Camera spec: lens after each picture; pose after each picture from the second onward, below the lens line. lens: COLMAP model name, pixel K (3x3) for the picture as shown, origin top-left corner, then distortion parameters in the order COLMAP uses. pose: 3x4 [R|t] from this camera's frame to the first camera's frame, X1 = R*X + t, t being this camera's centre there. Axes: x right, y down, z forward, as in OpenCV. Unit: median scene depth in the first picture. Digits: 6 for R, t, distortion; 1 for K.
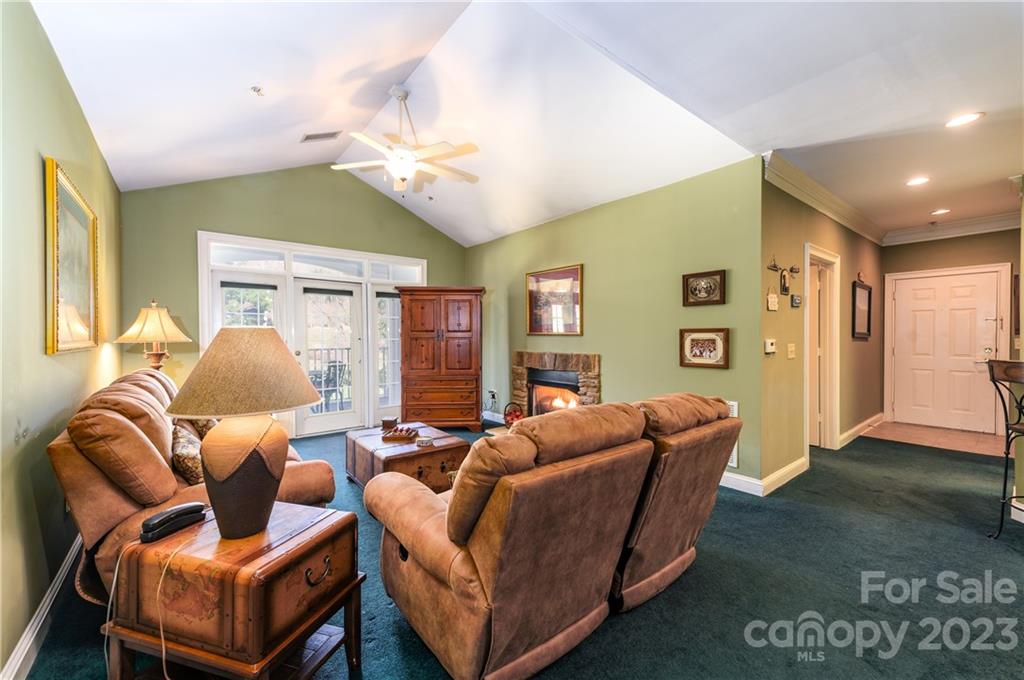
lens RADIAL K [[404.8, 0, 513.9], [0, 404.8, 331.7], [0, 0, 1]] dist [0.001388, -0.000028]
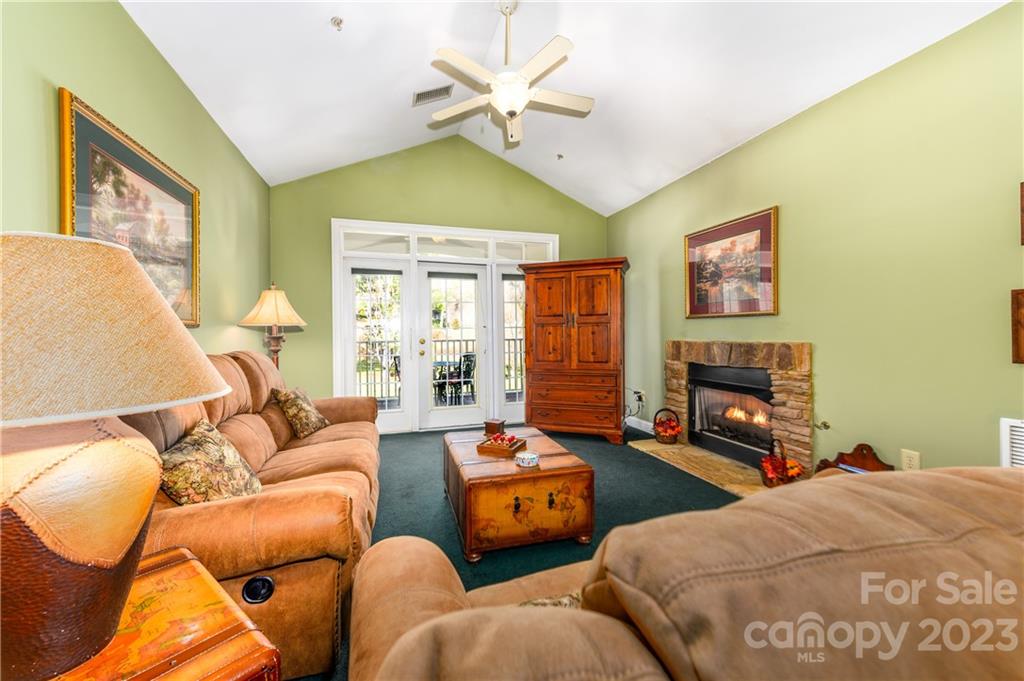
lens RADIAL K [[404.8, 0, 513.9], [0, 404.8, 332.2], [0, 0, 1]] dist [0.001388, -0.000028]
pose [[0.931732, -0.003226, -0.363134, 0.007814], [0.006026, 0.999960, 0.006578, 0.027102], [0.363098, -0.008317, 0.931714, 0.202213]]
